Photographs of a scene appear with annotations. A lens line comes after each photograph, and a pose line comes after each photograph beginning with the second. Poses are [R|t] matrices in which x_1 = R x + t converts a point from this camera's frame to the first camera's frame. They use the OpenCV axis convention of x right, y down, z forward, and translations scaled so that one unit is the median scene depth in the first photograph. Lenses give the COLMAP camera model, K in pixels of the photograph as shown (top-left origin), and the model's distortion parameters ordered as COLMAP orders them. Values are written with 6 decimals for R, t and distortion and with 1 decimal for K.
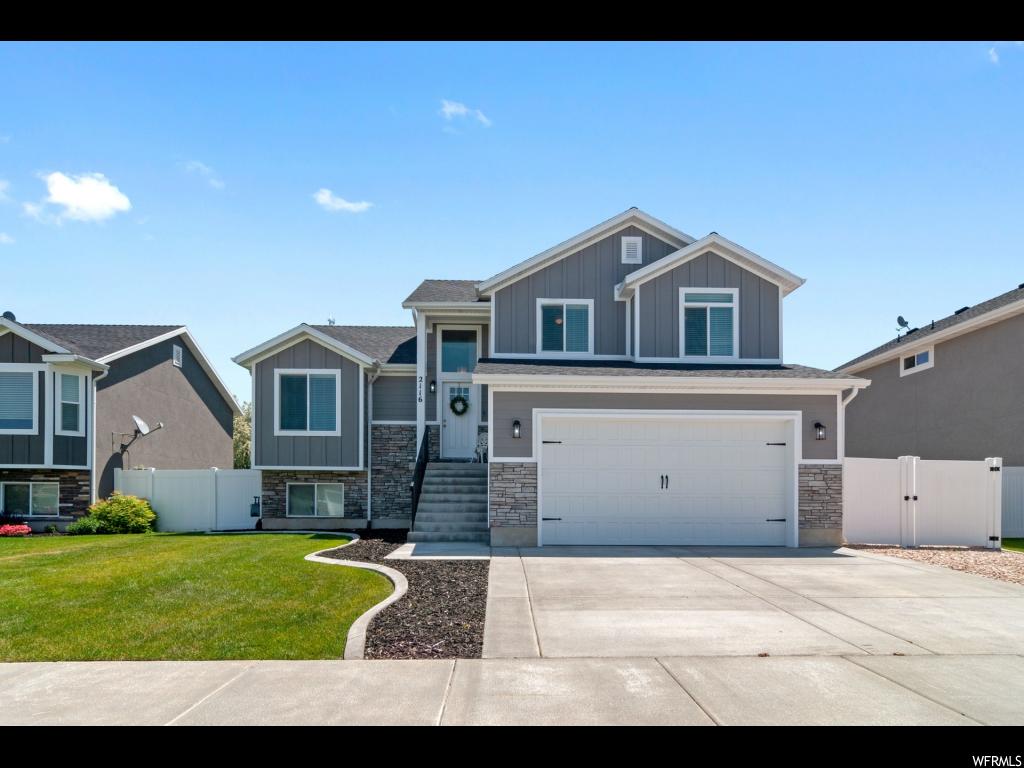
lens RADIAL K [[554.3, 0, 516.8], [0, 554.3, 389.5], [0, 0, 1]] dist [0.003129, 0.000791]
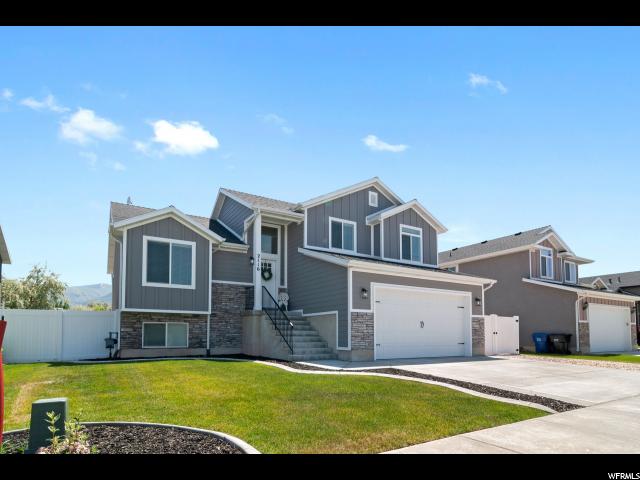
lens RADIAL K [[332.1, 0, 329.5], [0, 332.1, 255.0], [0, 0, 1]] dist [0.002886, 0.000383]
pose [[0.875865, 0.110507, 0.469733, -0.436242], [-0.091121, 0.993788, -0.063890, 0.020411], [-0.473876, 0.013157, 0.880493, 0.091862]]
